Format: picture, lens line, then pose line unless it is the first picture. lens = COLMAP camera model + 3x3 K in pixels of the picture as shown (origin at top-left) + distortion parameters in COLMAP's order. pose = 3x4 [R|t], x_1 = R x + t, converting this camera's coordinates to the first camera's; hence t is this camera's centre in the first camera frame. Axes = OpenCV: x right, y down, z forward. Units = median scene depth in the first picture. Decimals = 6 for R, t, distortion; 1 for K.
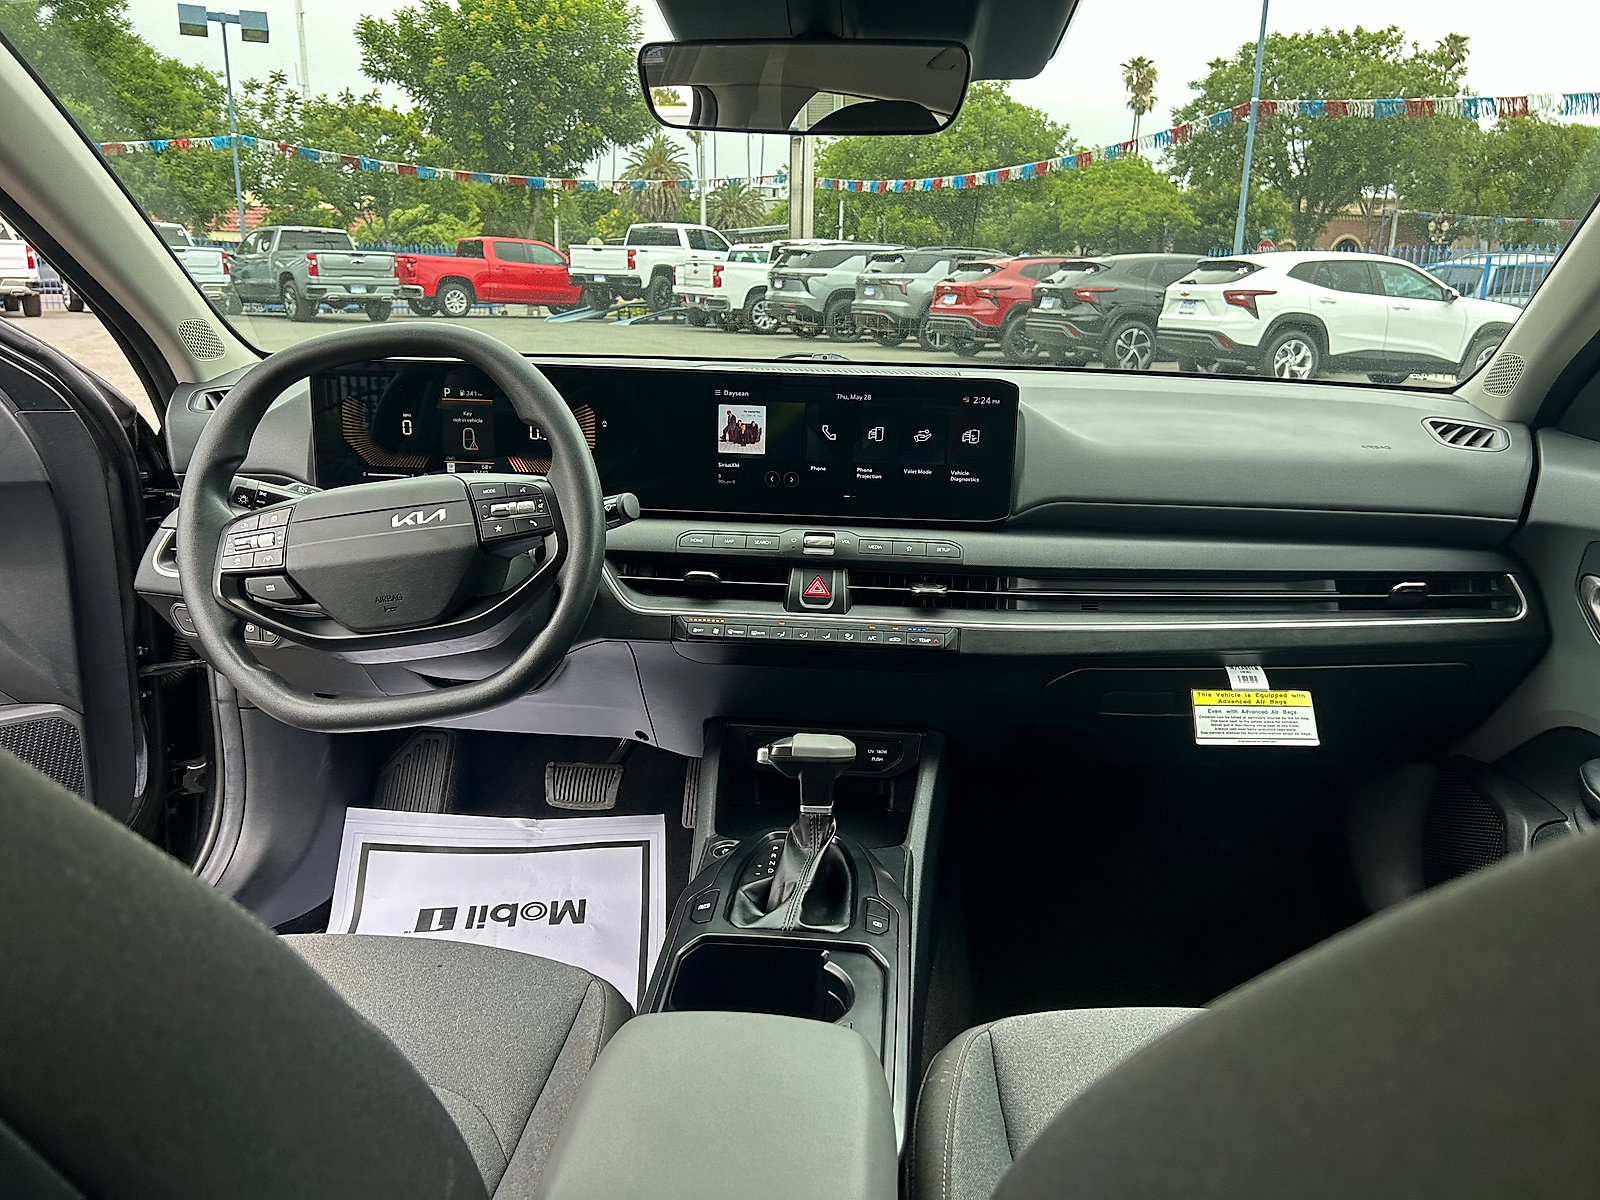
lens RADIAL K [[1206.0, 0, 799.5], [0, 1206.0, 612.9], [0, 0, 1]] dist [-0.001563, -0.019629]
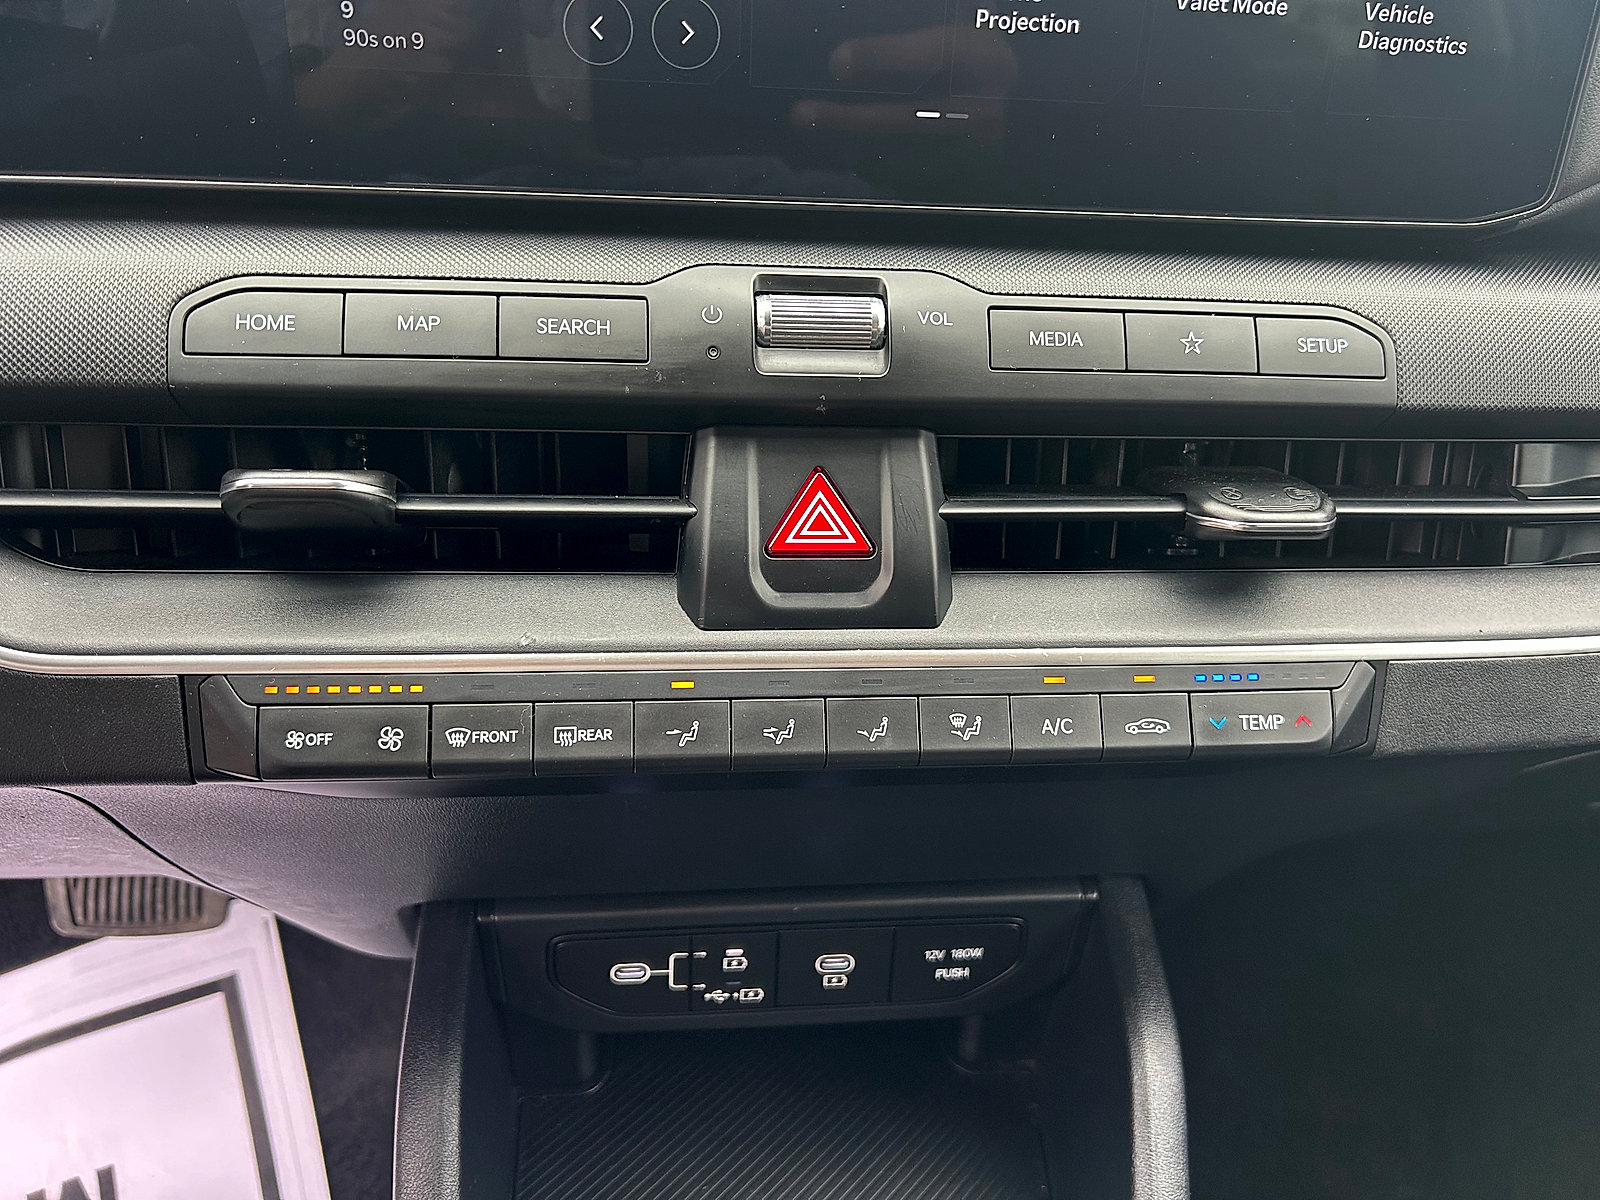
lens RADIAL K [[1206.0, 0, 799.2], [0, 1206.0, 606.7], [0, 0, 1]] dist [-0.001563, -0.019629]
pose [[0.981079, -0.063710, 0.182827, -0.033794], [0.020217, 0.972857, 0.230523, -0.058749], [-0.192551, -0.222465, 0.955737, 0.764628]]
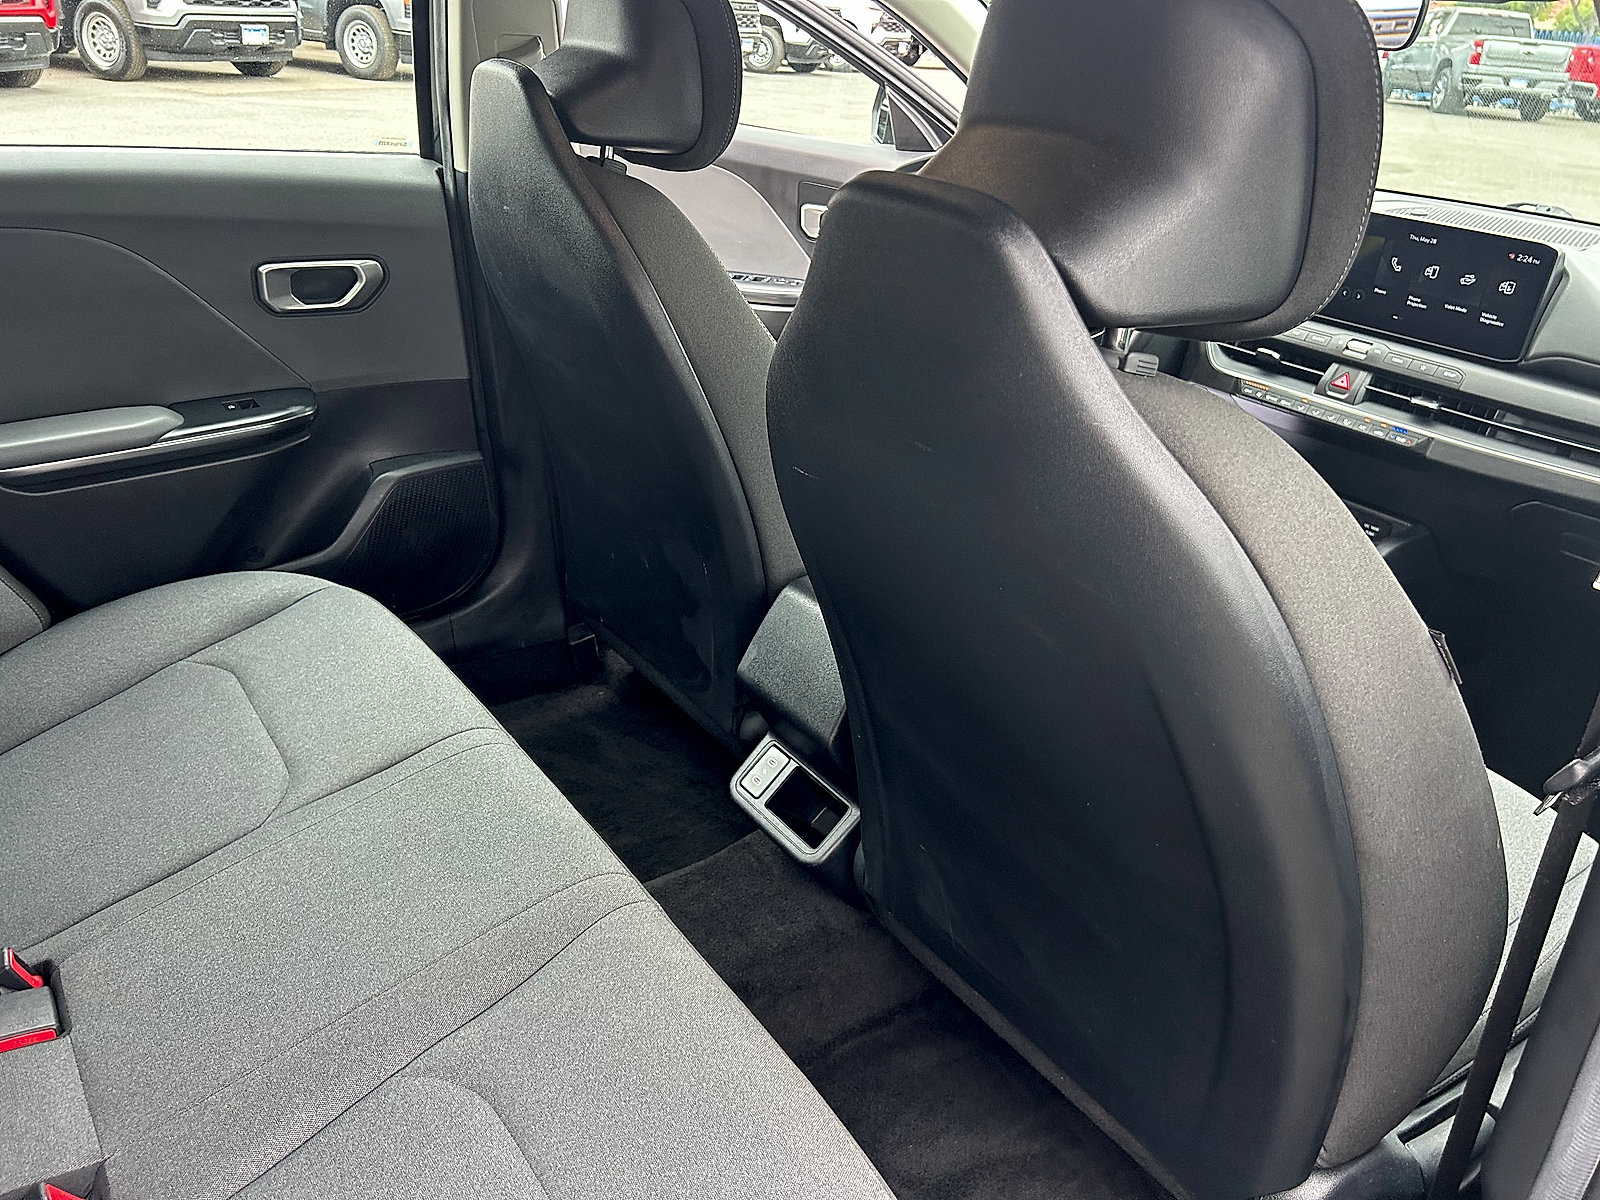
lens RADIAL K [[1206.0, 0, 789.4], [0, 1206.0, 597.3], [0, 0, 1]] dist [-0.001563, -0.019629]
pose [[0.640359, 0.352694, -0.682310, 0.602325], [-0.245438, 0.935724, 0.253340, 0.014851], [0.727805, 0.005236, 0.685764, -0.334185]]
